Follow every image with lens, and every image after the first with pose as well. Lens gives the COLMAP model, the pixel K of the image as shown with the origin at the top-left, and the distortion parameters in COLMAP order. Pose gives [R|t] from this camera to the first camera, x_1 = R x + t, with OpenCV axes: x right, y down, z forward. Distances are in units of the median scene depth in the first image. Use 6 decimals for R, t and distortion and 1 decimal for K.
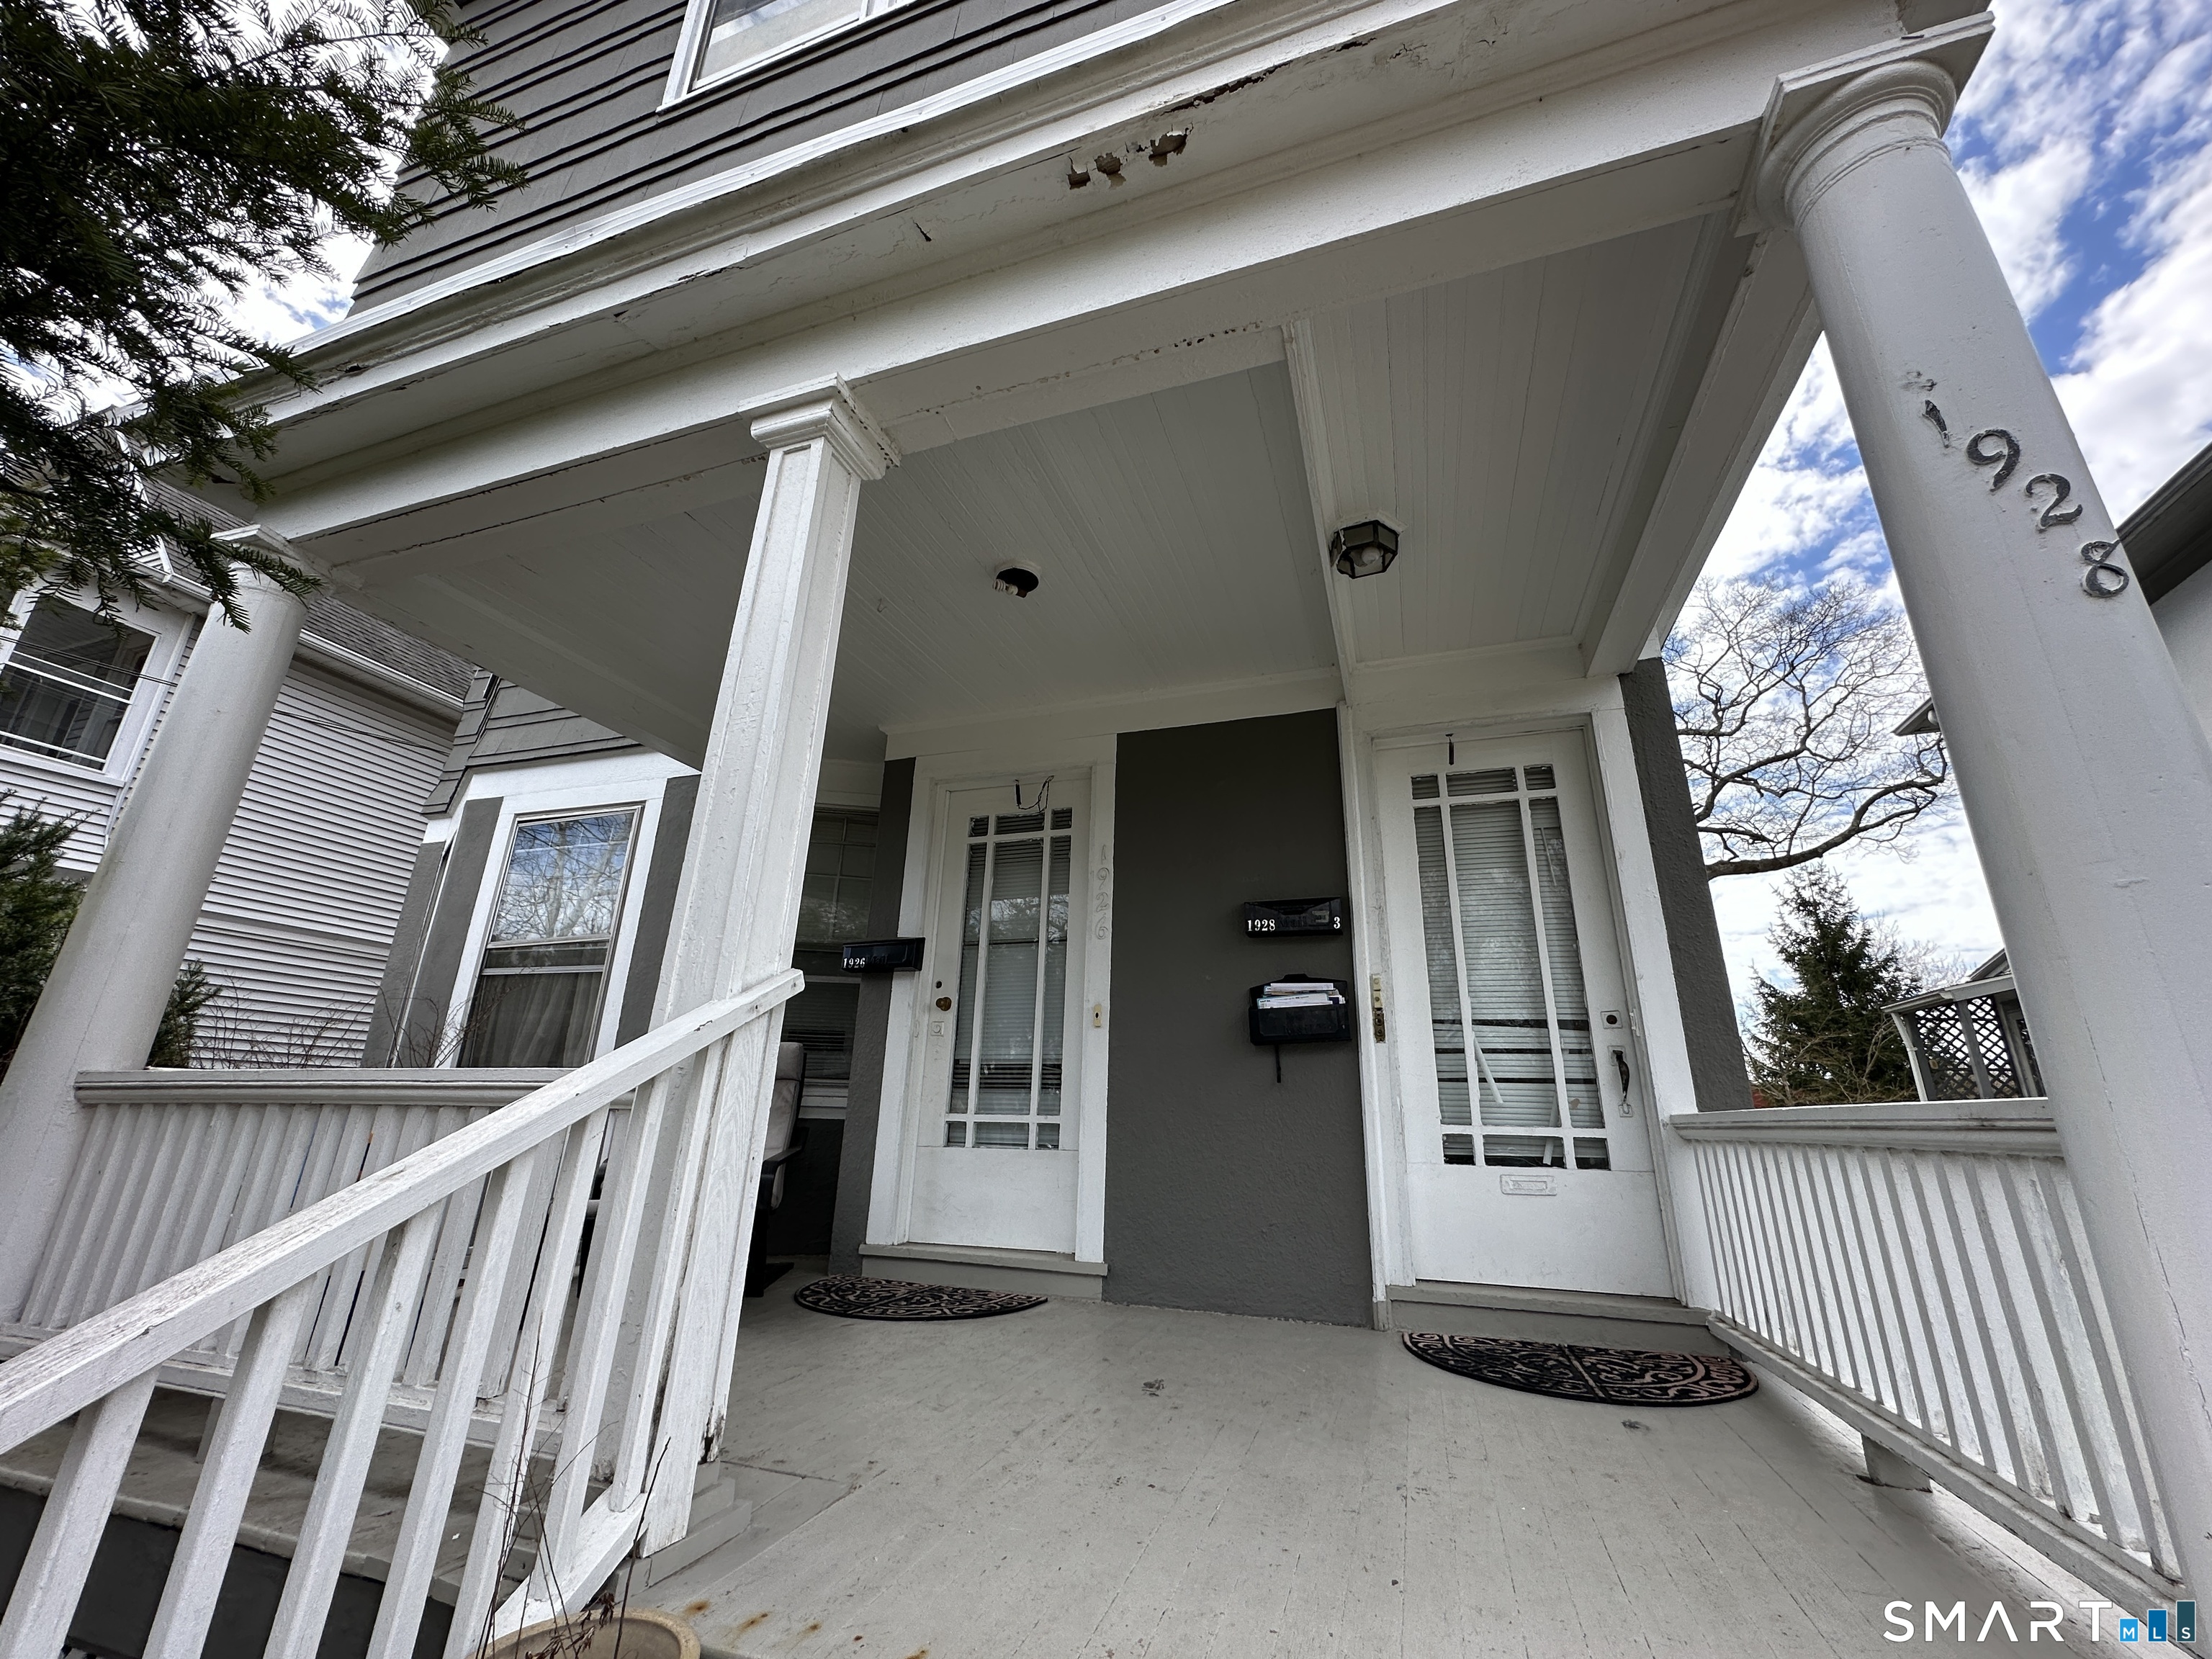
lens RADIAL K [[887.4, 0, 1104.3], [0, 887.4, 829.5], [0, 0, 1]] dist [-0.000436, 0.000186]
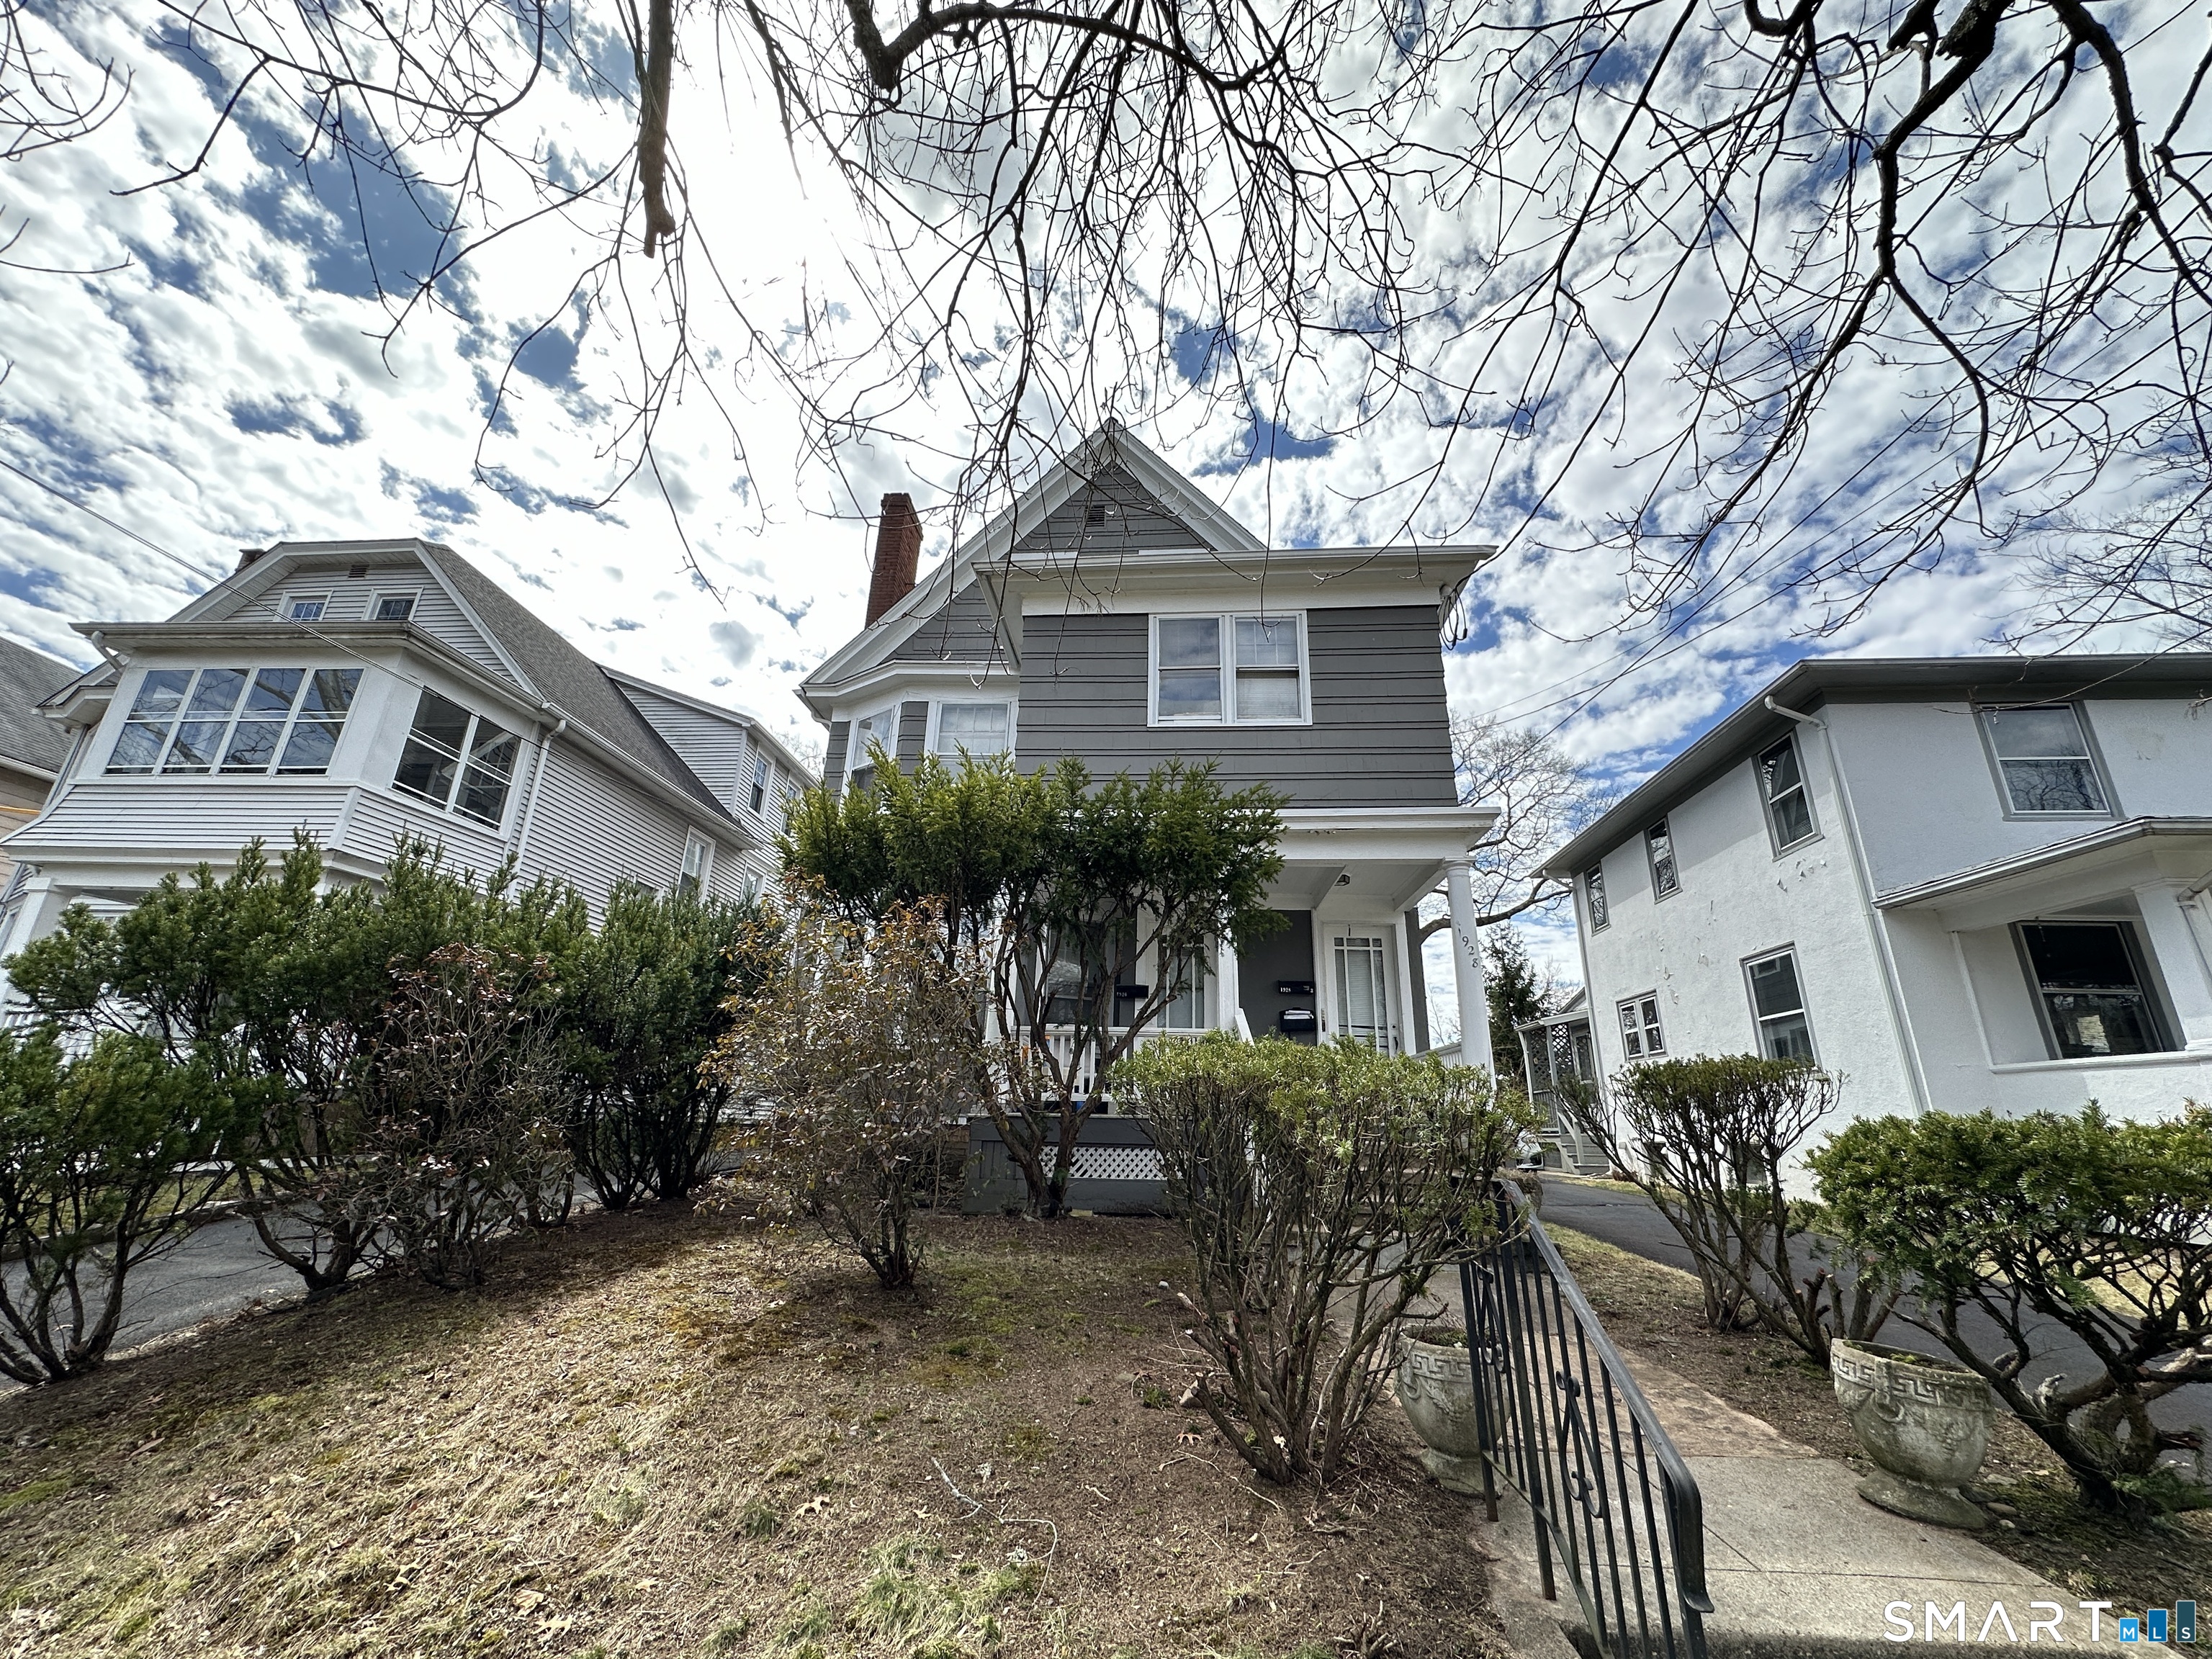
lens RADIAL K [[883.7, 0, 1106.0], [0, 883.7, 829.5], [0, 0, 1]] dist [-0.001650, 0.000734]
pose [[0.969636, 0.085452, 0.229138, -0.131225], [-0.085112, 0.996306, -0.011385, -0.039415], [-0.229264, -0.008463, 0.973327, -0.198299]]
